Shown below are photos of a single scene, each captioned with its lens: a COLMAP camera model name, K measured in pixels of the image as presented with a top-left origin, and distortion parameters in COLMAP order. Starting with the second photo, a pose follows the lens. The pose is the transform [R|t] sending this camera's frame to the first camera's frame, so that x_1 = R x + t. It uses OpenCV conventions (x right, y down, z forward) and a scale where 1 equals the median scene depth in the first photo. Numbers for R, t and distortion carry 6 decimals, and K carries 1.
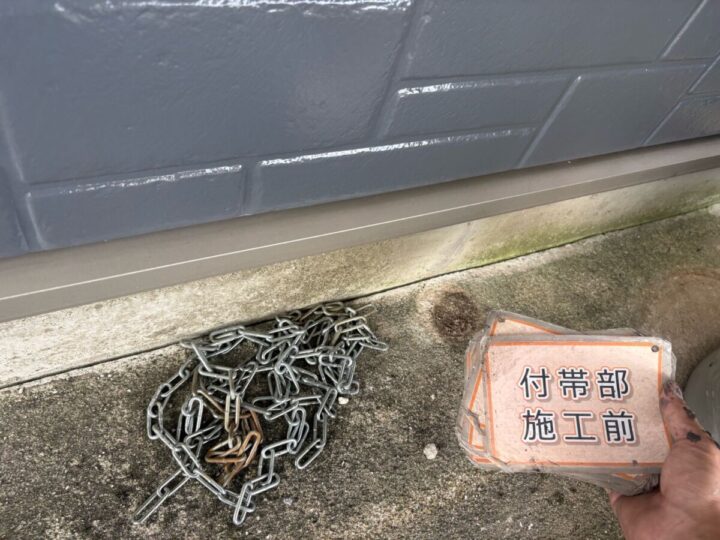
lens RADIAL K [[548.9, 0, 357.7], [0, 548.9, 279.5], [0, 0, 1]] dist [0.020514, -0.030862]
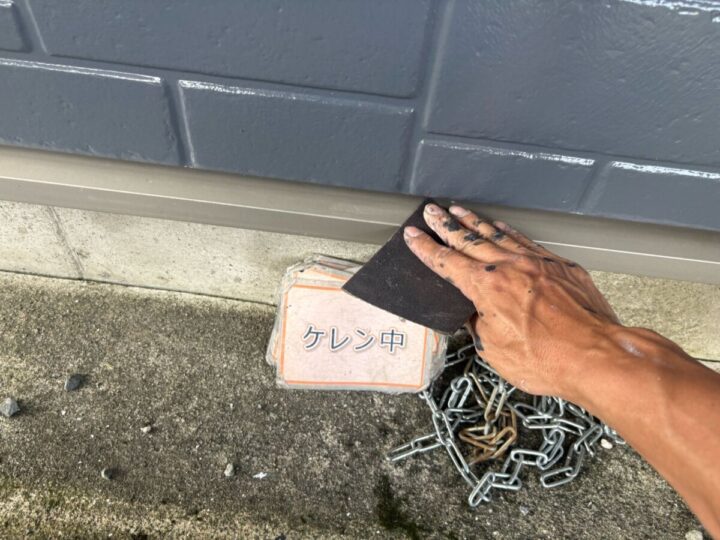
lens RADIAL K [[548.9, 0, 364.1], [0, 548.9, 270.6], [0, 0, 1]] dist [0.020514, -0.030862]
pose [[0.858589, 0.259774, -0.441975, -0.047598], [-0.325965, 0.942030, -0.079541, 0.168852], [0.395691, 0.212362, 0.893494, -0.075529]]
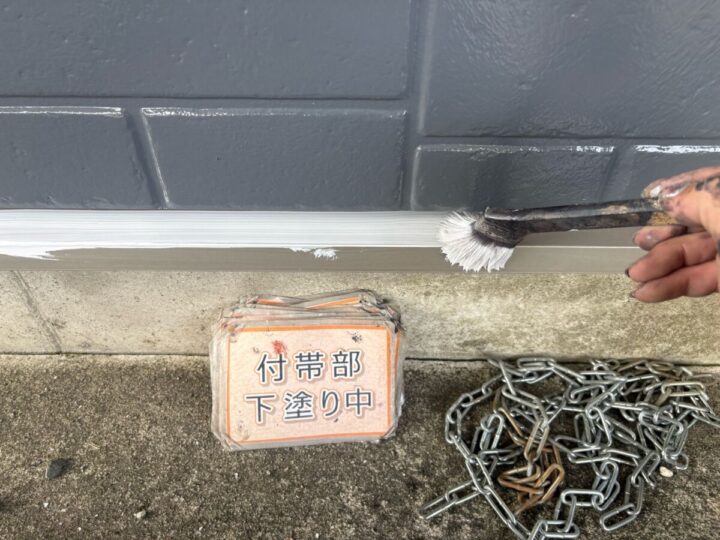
lens RADIAL K [[548.9, 0, 356.3], [0, 548.9, 280.6], [0, 0, 1]] dist [0.020514, -0.030862]
pose [[0.877822, 0.122529, -0.463049, -0.096852], [-0.218625, 0.962647, -0.159728, 0.198403], [0.426182, 0.241447, 0.871821, 0.016668]]
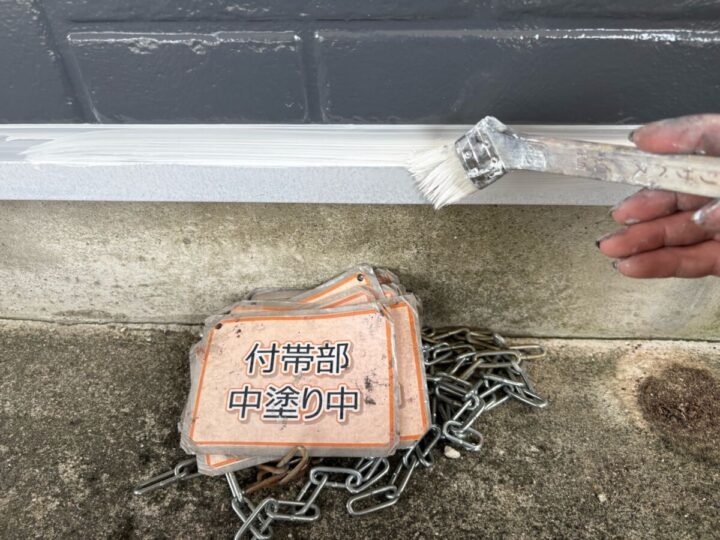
lens RADIAL K [[548.9, 0, 356.7], [0, 548.9, 286.3], [0, 0, 1]] dist [0.020514, -0.030862]
pose [[0.847370, 0.133612, -0.513919, 0.226876], [-0.237995, 0.960736, -0.142637, 0.163207], [0.474682, 0.243176, 0.845897, 0.336619]]
